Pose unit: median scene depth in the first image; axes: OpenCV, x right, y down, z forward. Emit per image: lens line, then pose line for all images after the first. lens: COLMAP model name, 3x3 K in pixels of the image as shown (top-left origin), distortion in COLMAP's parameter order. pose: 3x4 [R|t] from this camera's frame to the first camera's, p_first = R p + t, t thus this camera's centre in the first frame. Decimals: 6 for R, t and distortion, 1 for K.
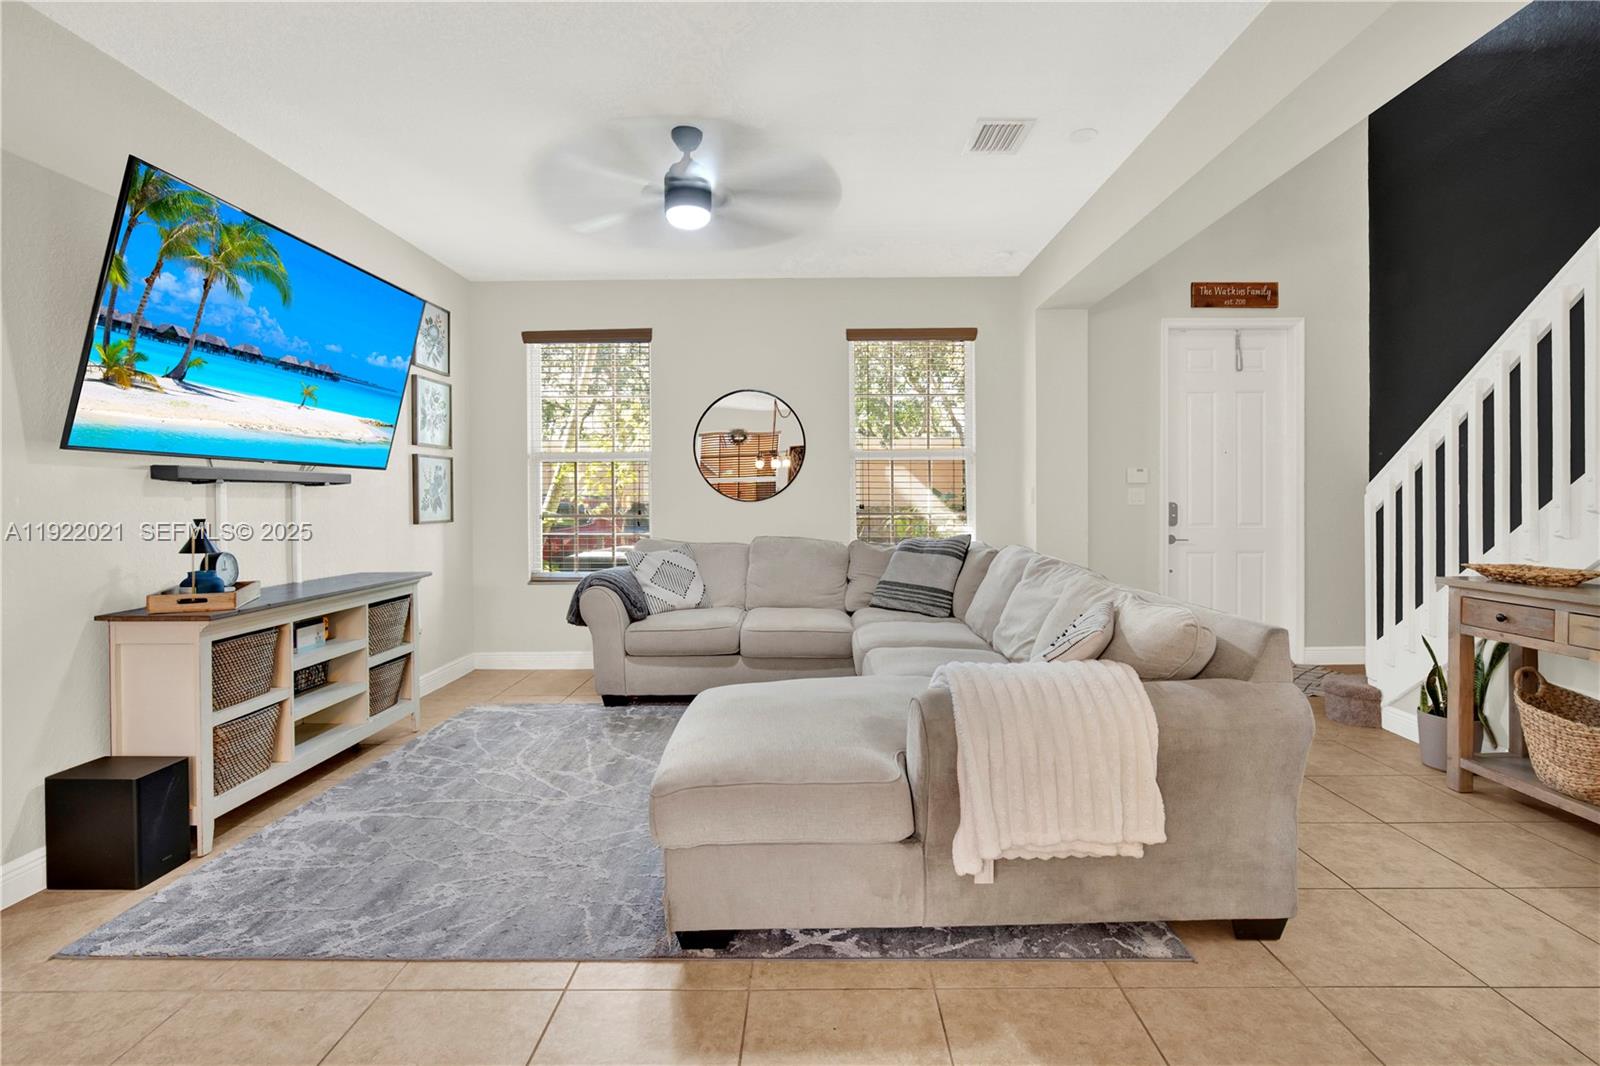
lens RADIAL K [[728.8, 0, 799.2], [0, 728.8, 493.5], [0, 0, 1]] dist [-0.009605, 0.002495]
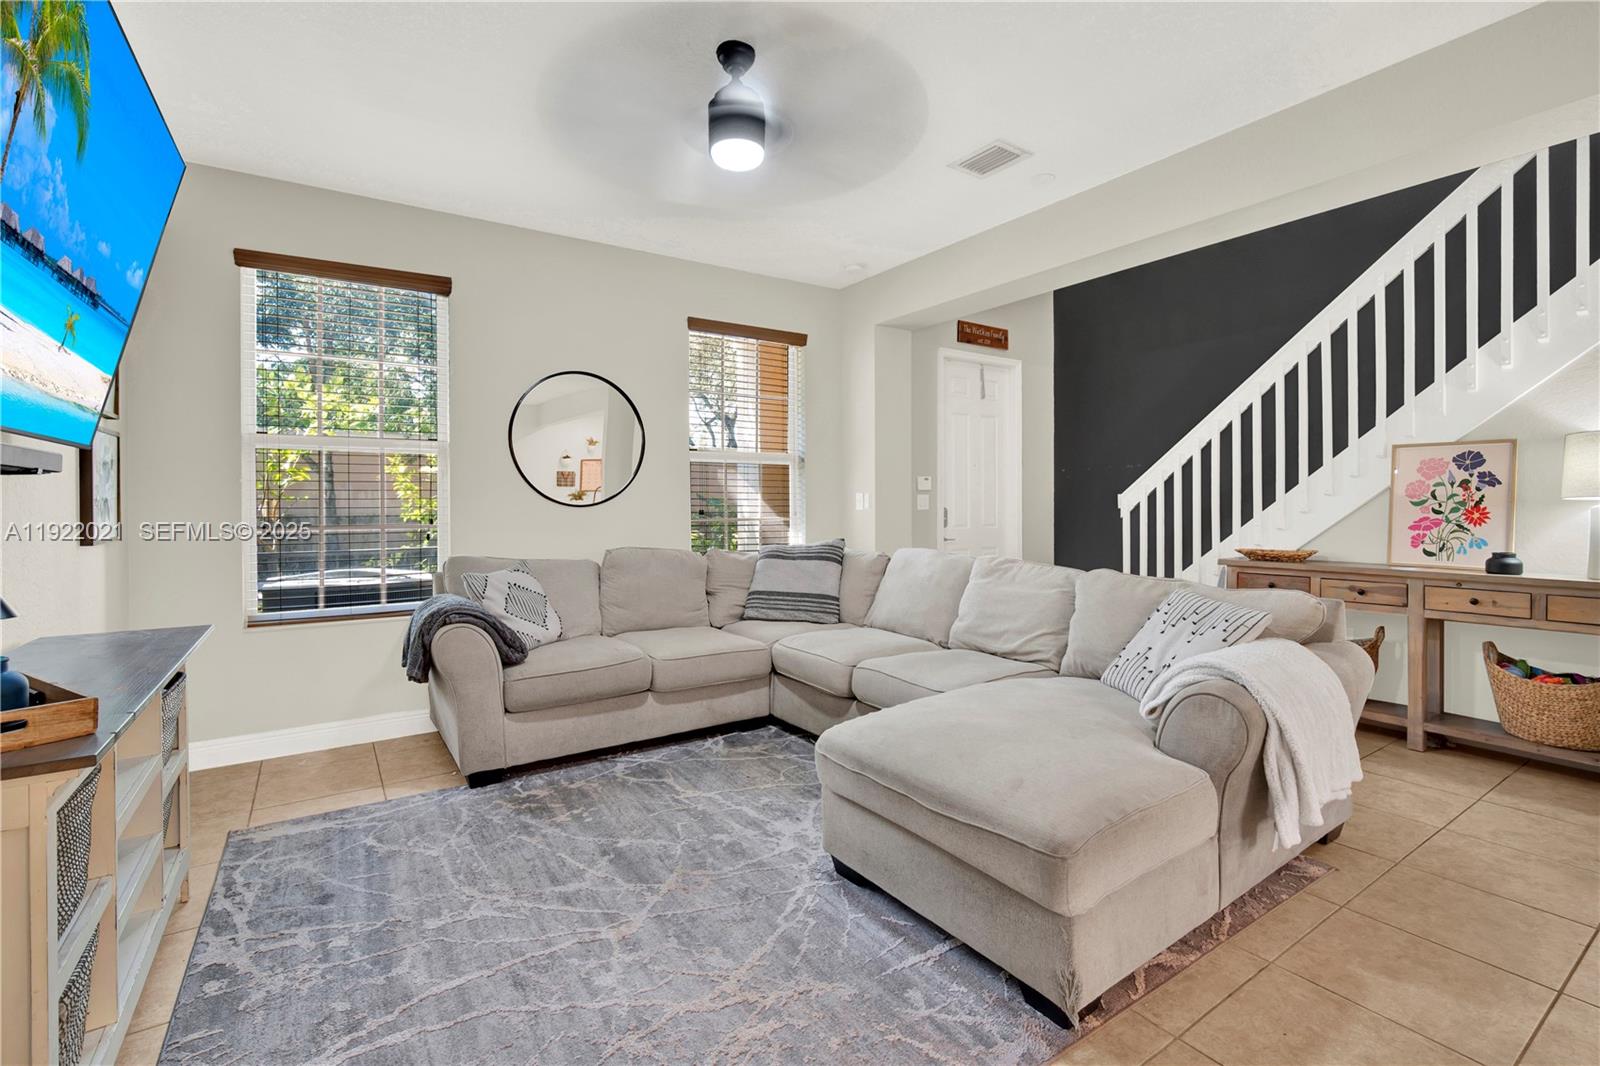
lens RADIAL K [[728.8, 0, 804.0], [0, 728.8, 492.5], [0, 0, 1]] dist [-0.009605, 0.002495]
pose [[0.821145, 0.010318, 0.570627, -0.410313], [-0.004433, 0.999922, -0.011702, 0.004573], [-0.570703, 0.007080, 0.821126, 0.215237]]
